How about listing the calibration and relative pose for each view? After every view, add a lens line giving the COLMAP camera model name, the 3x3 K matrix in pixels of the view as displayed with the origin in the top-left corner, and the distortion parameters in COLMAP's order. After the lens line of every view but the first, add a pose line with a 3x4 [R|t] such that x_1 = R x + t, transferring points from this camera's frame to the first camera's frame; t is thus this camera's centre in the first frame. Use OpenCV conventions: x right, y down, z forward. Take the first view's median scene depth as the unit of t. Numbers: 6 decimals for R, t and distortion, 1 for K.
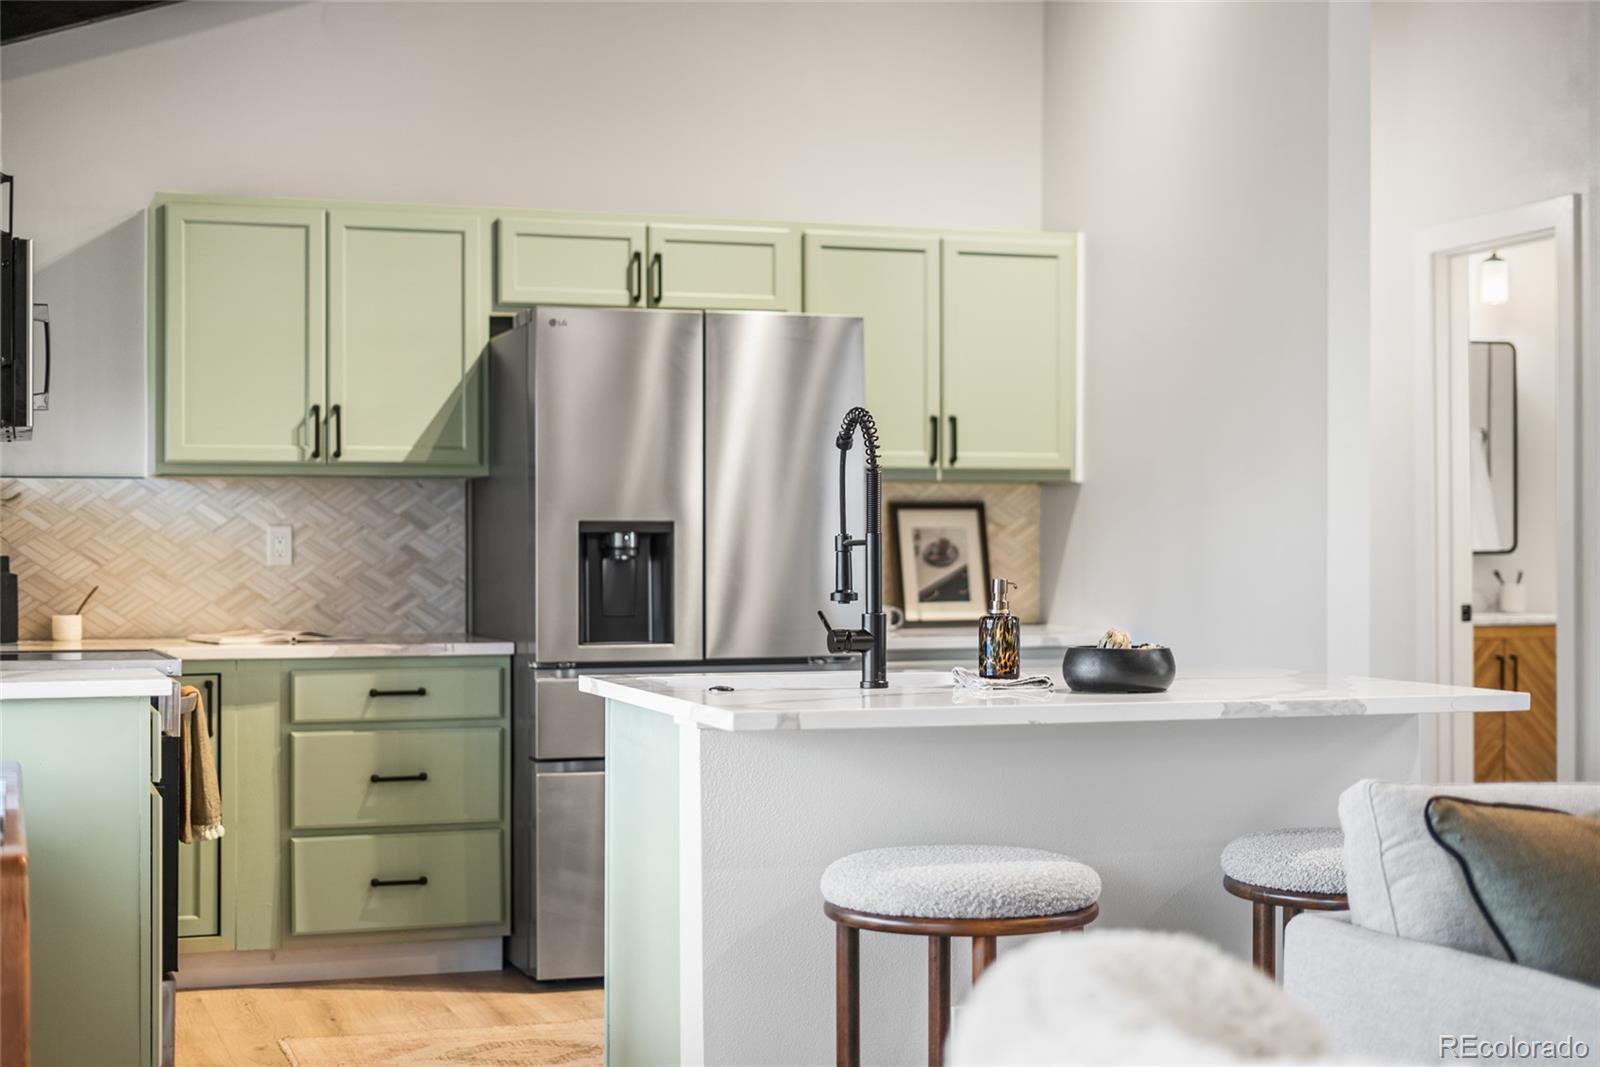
lens RADIAL K [[2339.3, 0, 800.0], [0, 2339.3, 533.5], [0, 0, 1]] dist [0.003689, 0.003132]
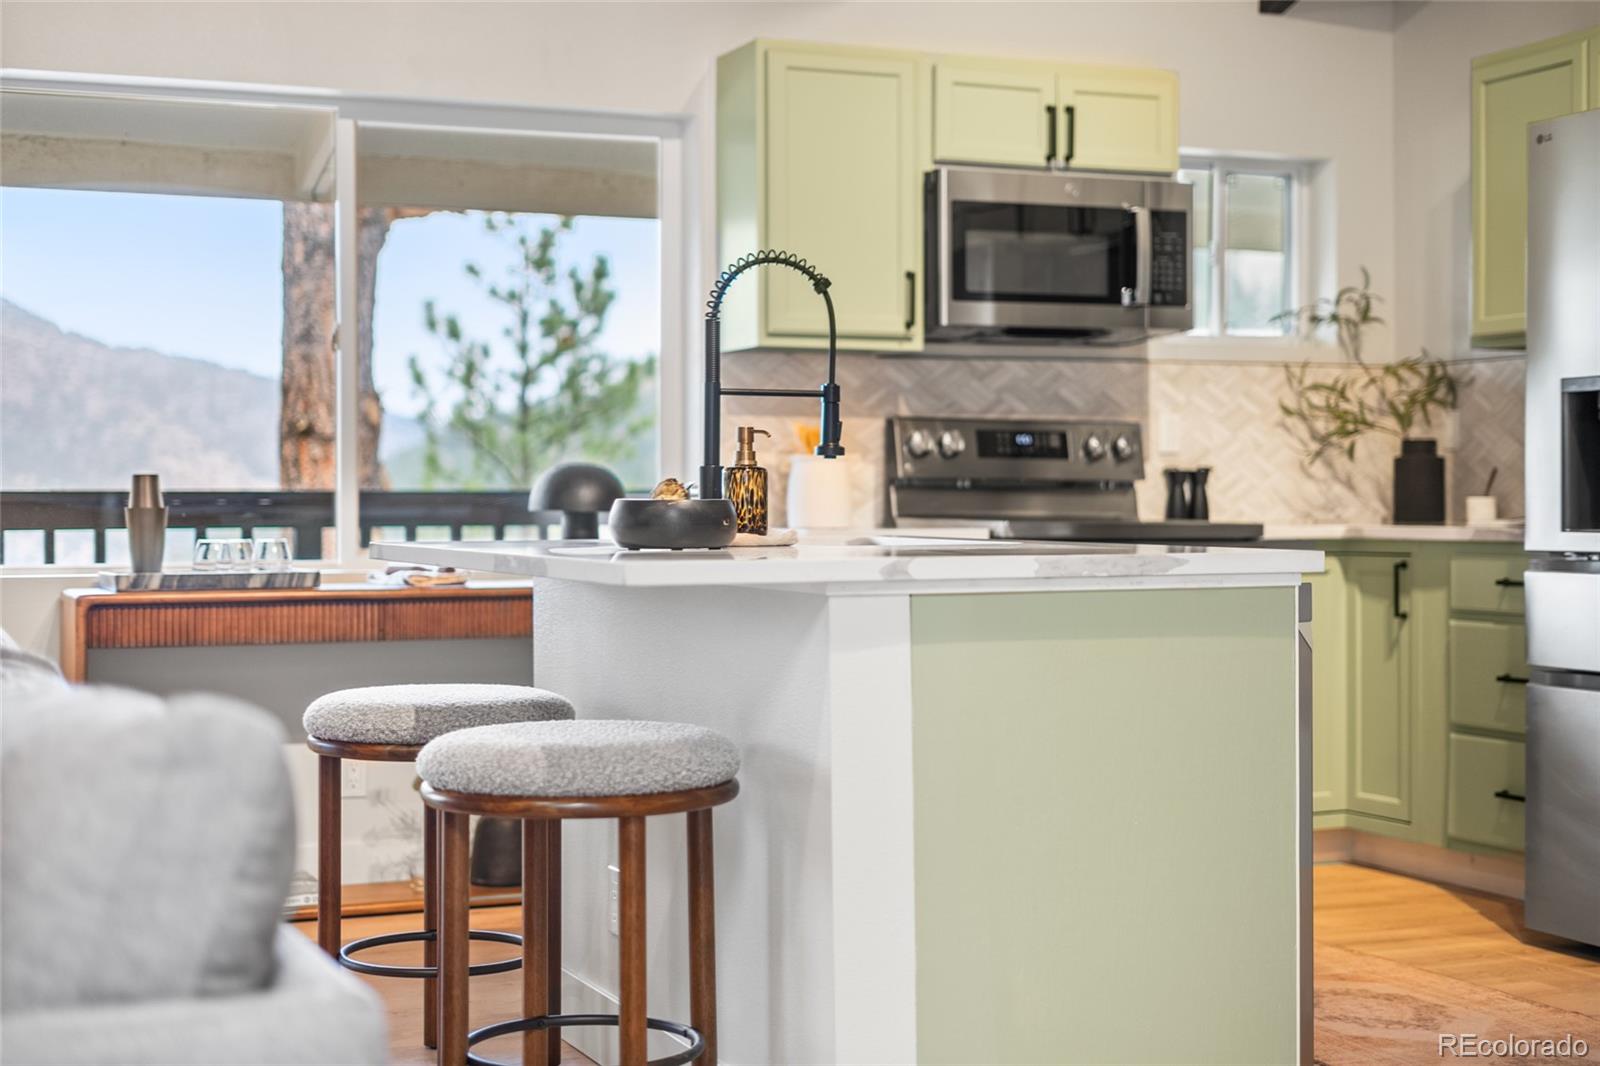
lens RADIAL K [[2392.3, 0, 801.2], [0, 2392.3, 501.8], [0, 0, 1]] dist [-0.039421, 0.027265]
pose [[0.076358, 0.002816, -0.997076, 0.683882], [0.009099, 0.999952, 0.003521, 0.030914], [0.997039, -0.009342, 0.076329, 0.644580]]
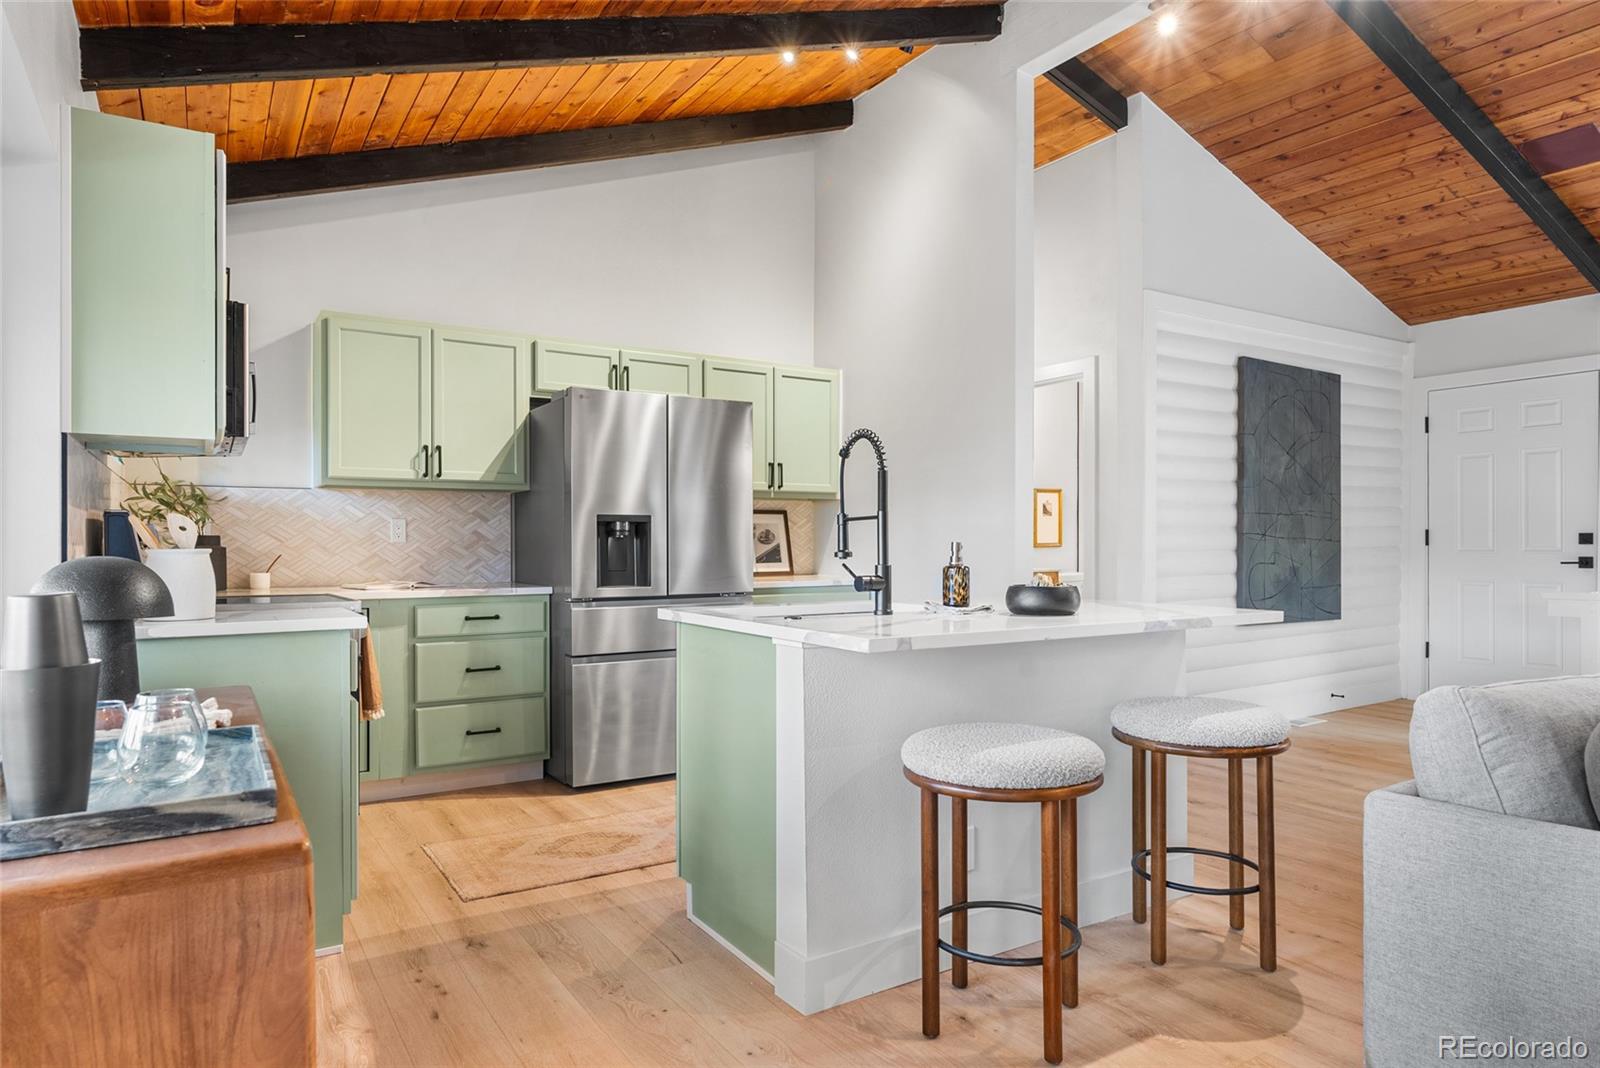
lens RADIAL K [[951.6, 0, 802.4], [0, 951.6, 546.2], [0, 0, 1]] dist [-0.001872, -0.000915]
pose [[0.971173, -0.001352, 0.238372, -0.109189], [-0.000338, 0.999975, 0.007046, 0.012102], [-0.238376, -0.006923, 0.971148, 0.282627]]
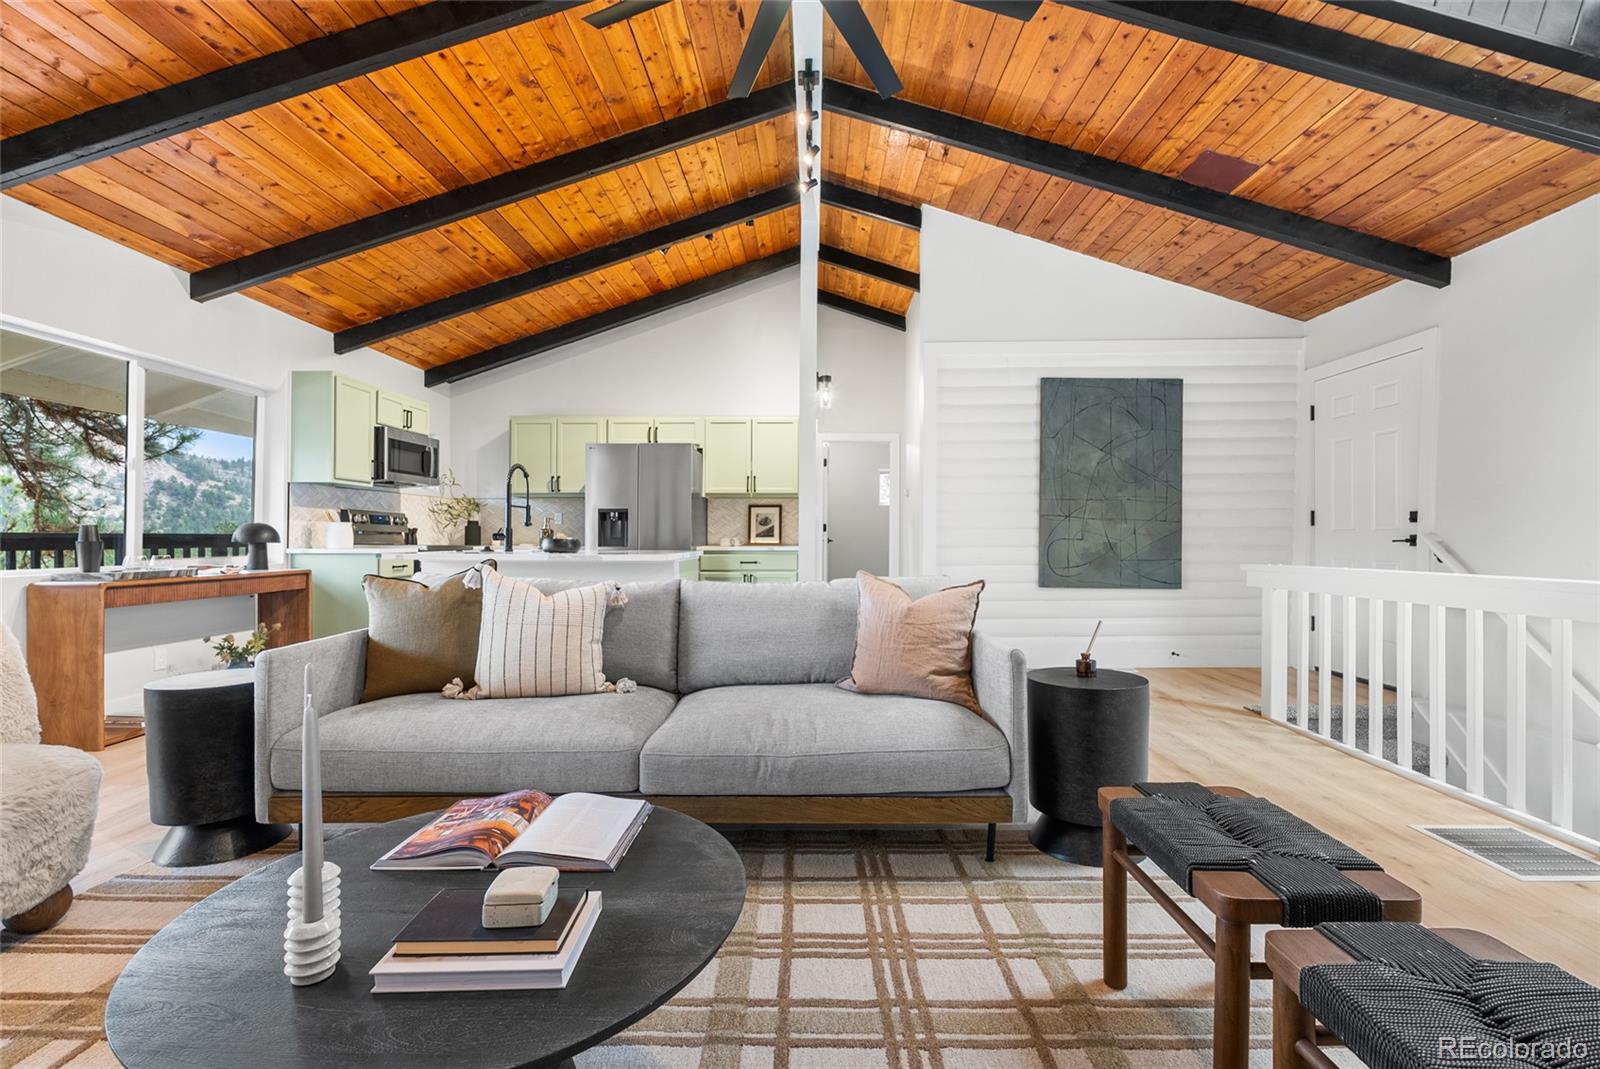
lens RADIAL K [[711.2, 0, 803.1], [0, 711.2, 534.8], [0, 0, 1]] dist [-0.005053, -0.000446]
pose [[0.940878, 0.002451, -0.338738, 0.489836], [-0.001475, 0.999994, 0.003137, 0.026518], [0.338743, -0.002452, 0.940876, 0.154297]]
